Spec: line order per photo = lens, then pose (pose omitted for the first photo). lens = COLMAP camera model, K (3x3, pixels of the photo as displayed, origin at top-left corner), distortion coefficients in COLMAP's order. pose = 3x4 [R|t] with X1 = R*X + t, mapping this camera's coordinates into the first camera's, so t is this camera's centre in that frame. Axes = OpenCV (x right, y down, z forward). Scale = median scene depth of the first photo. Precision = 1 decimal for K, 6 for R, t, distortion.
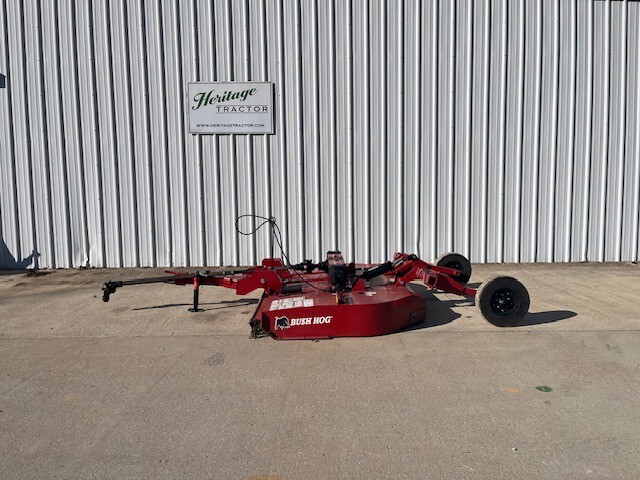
lens RADIAL K [[495.3, 0, 321.4], [0, 495.3, 224.2], [0, 0, 1]] dist [0.074269, -0.119578]
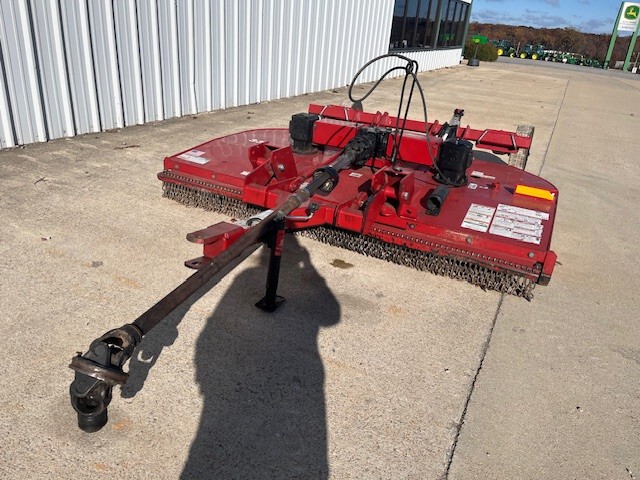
lens RADIAL K [[479.3, 0, 318.7], [0, 479.3, 236.9], [0, 0, 1]] dist [0.077568, -0.100503]
pose [[0.448408, -0.316512, 0.835913, -0.367318], [-0.028533, 0.929659, 0.367315, -0.016155], [-0.893374, -0.188558, 0.407835, 0.541538]]
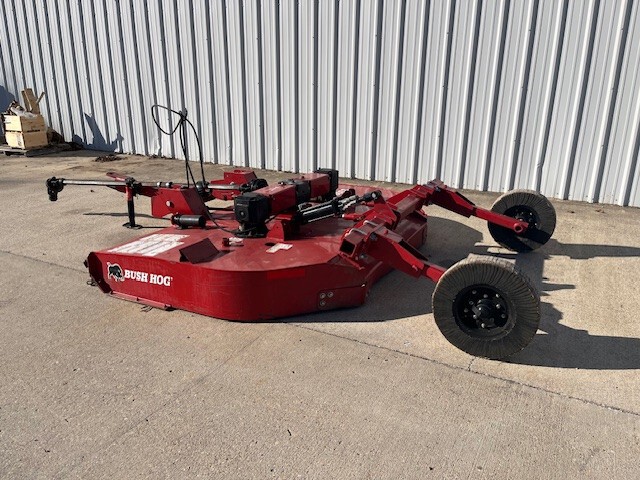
lens RADIAL K [[495.3, 0, 321.4], [0, 495.3, 224.2], [0, 0, 1]] dist [0.074269, -0.119578]
pose [[0.890952, 0.152123, -0.427858, 0.243406], [-0.059720, 0.973287, 0.221690, -0.017778], [0.450153, -0.171963, 0.876237, 0.289714]]
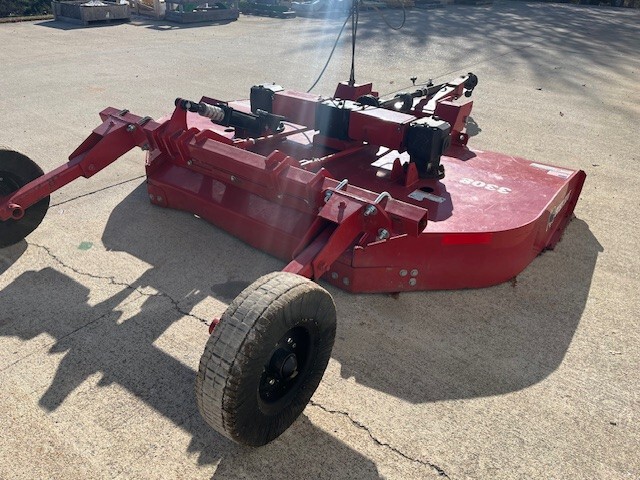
lens RADIAL K [[479.3, 0, 318.7], [0, 479.3, 236.9], [0, 0, 1]] dist [0.077568, -0.100503]
pose [[-0.592556, 0.390506, -0.704544, 0.303431], [-0.091004, 0.836582, 0.540230, -0.059087], [0.800372, 0.384233, -0.460184, 0.864928]]
